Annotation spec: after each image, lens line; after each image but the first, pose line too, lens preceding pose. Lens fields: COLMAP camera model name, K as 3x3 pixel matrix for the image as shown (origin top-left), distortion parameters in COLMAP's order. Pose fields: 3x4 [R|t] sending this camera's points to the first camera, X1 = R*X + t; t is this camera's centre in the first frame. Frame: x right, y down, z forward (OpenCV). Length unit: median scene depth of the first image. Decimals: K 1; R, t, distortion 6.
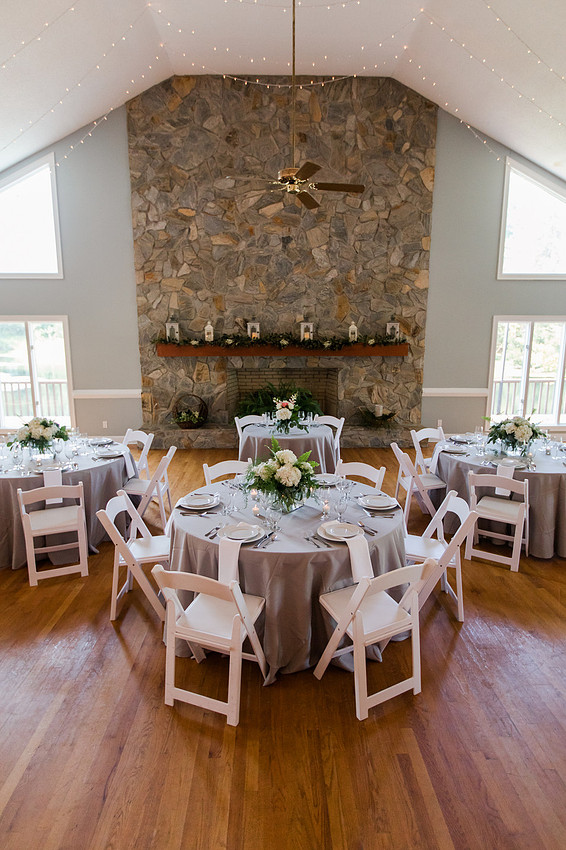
lens RADIAL K [[499.6, 0, 283.0], [0, 499.6, 425.0], [0, 0, 1]] dist [0.000554, -0.000894]
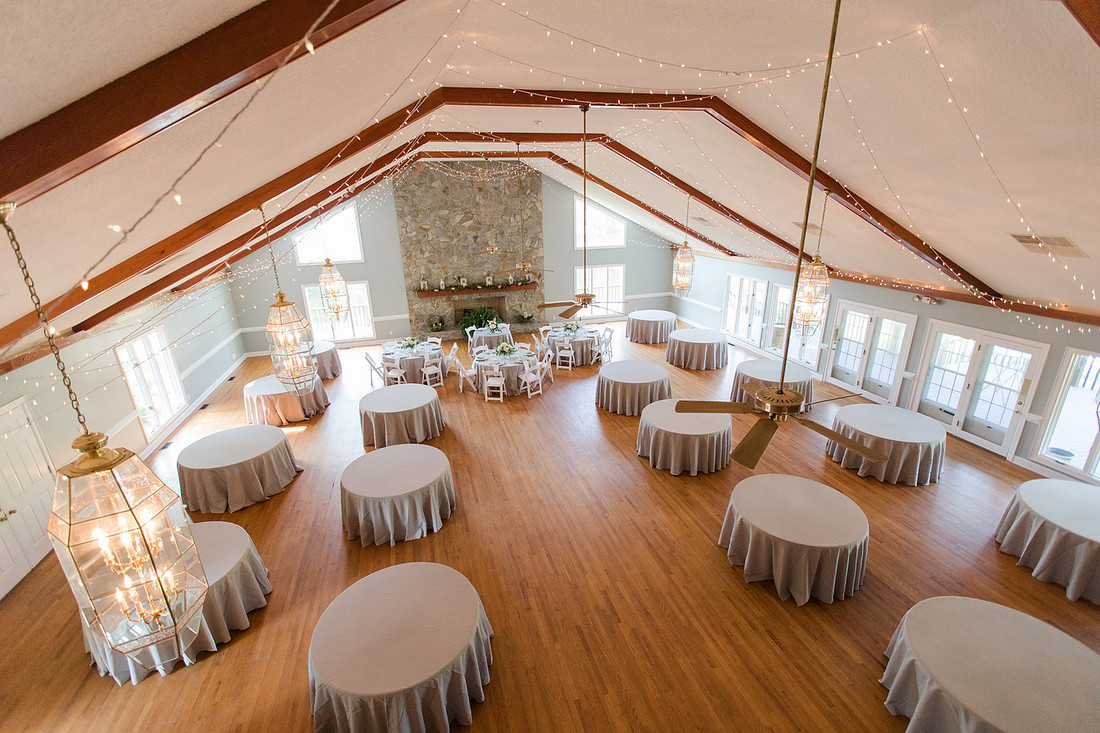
lens RADIAL K [[487.2, 0, 550.0], [0, 487.2, 366.5], [0, 0, 1]] dist [-0.000061, -0.000660]
pose [[0.967206, -0.106745, 0.230475, -0.216718], [0.072522, 0.985688, 0.152181, -0.125247], [-0.243421, -0.130476, 0.961105, -1.085126]]
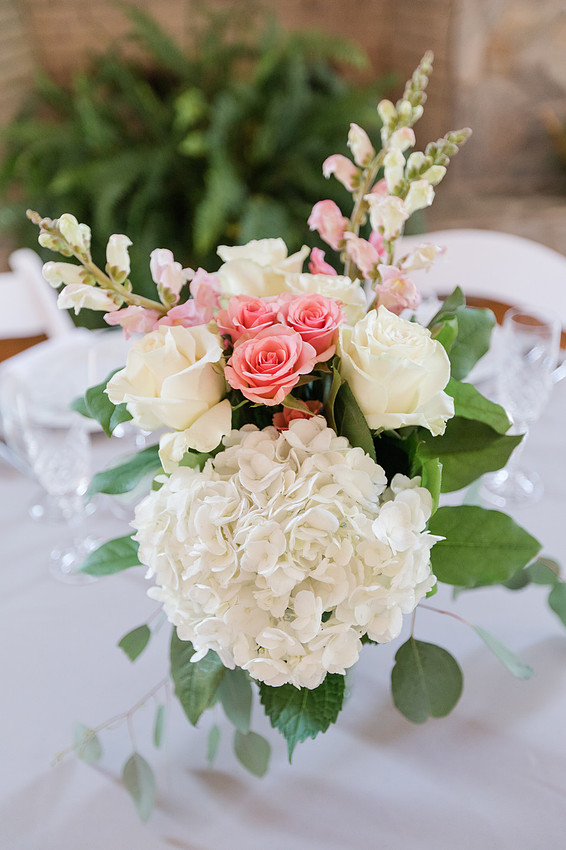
lens RADIAL K [[794.3, 0, 283.0], [0, 794.3, 425.0], [0, 0, 1]] dist [-0.000763, -0.001164]
pose [[0.995791, -0.083379, 0.038059, 0.004793], [0.063997, 0.929781, 0.362507, -0.044029], [-0.065612, -0.358545, 0.931204, 0.639965]]
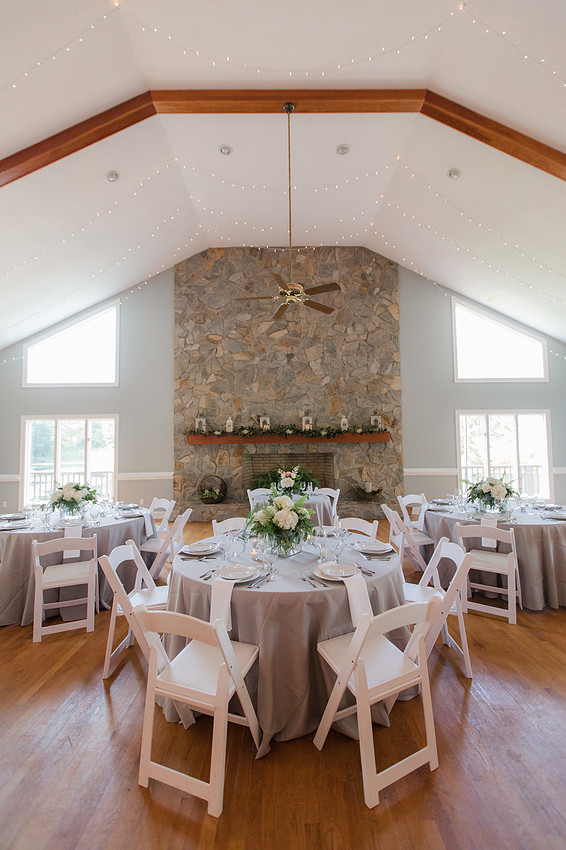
lens RADIAL K [[379.4, 0, 288.0], [0, 379.4, 420.8], [0, 0, 1]] dist [0.002634, -0.000088]
pose [[0.999831, -0.013284, -0.012670, 0.011351], [0.009781, 0.969562, -0.244649, 0.038781], [0.015535, 0.244484, 0.969529, 0.073190]]
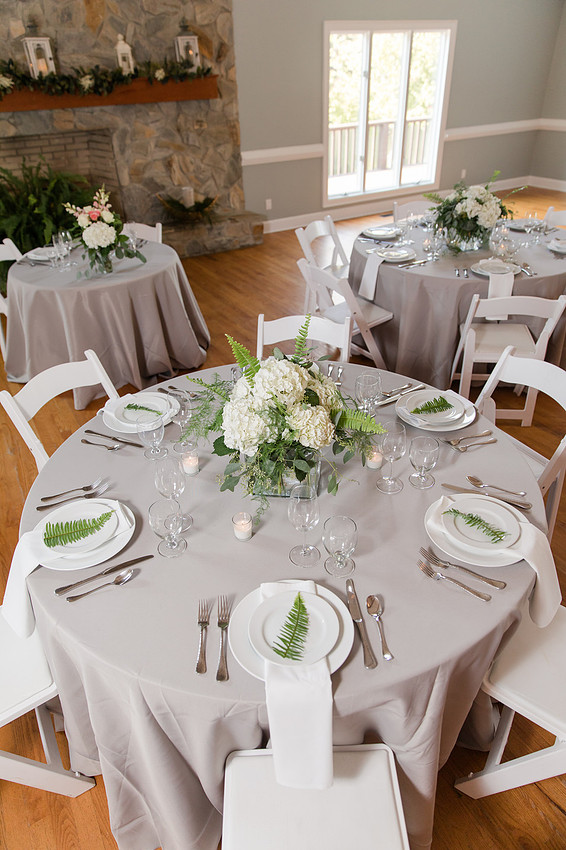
lens RADIAL K [[559.0, 0, 283.0], [0, 559.0, 425.0], [0, 0, 1]] dist [0.005981, 0.002181]
pose [[0.874040, -0.288470, 0.390946, -0.075790], [0.122893, 0.909756, 0.396536, -0.033322], [-0.470055, -0.298544, 0.830614, 0.251202]]
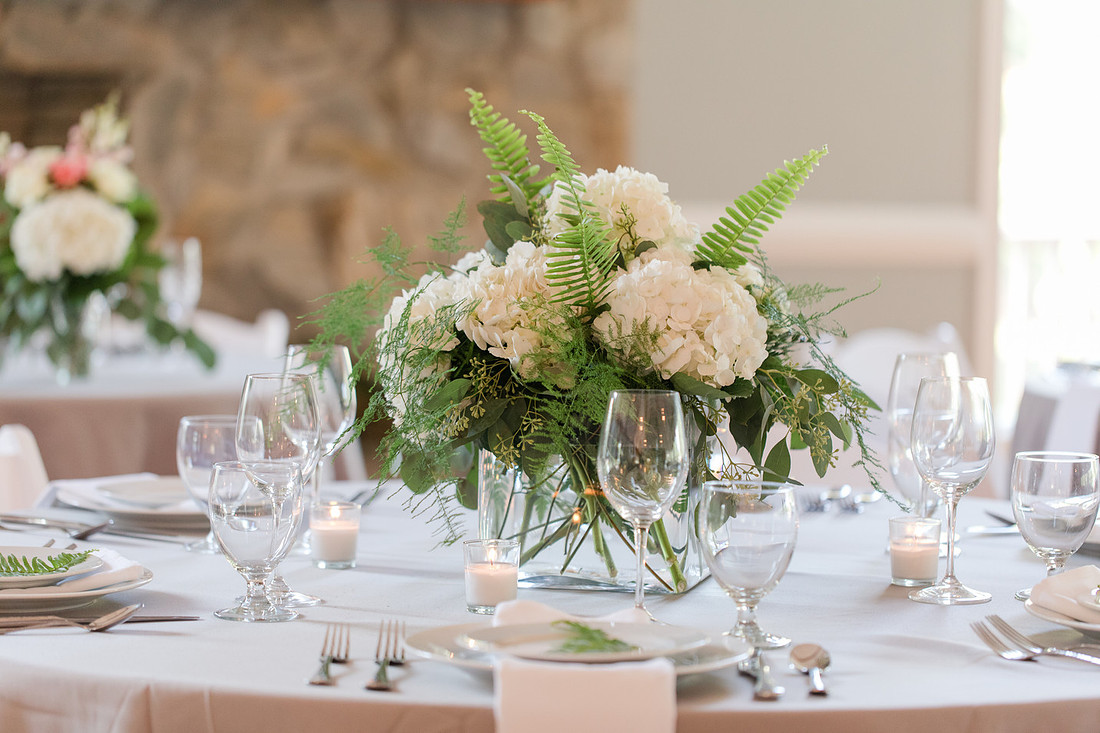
lens RADIAL K [[3149.2, 0, 550.0], [0, 3149.2, 366.5], [0, 0, 1]] dist [-0.041171, 0.628072]
pose [[0.922095, -0.015304, 0.386661, -0.150734], [0.057434, 0.993563, -0.097643, 0.080470], [-0.382678, 0.112243, 0.917038, 0.077319]]
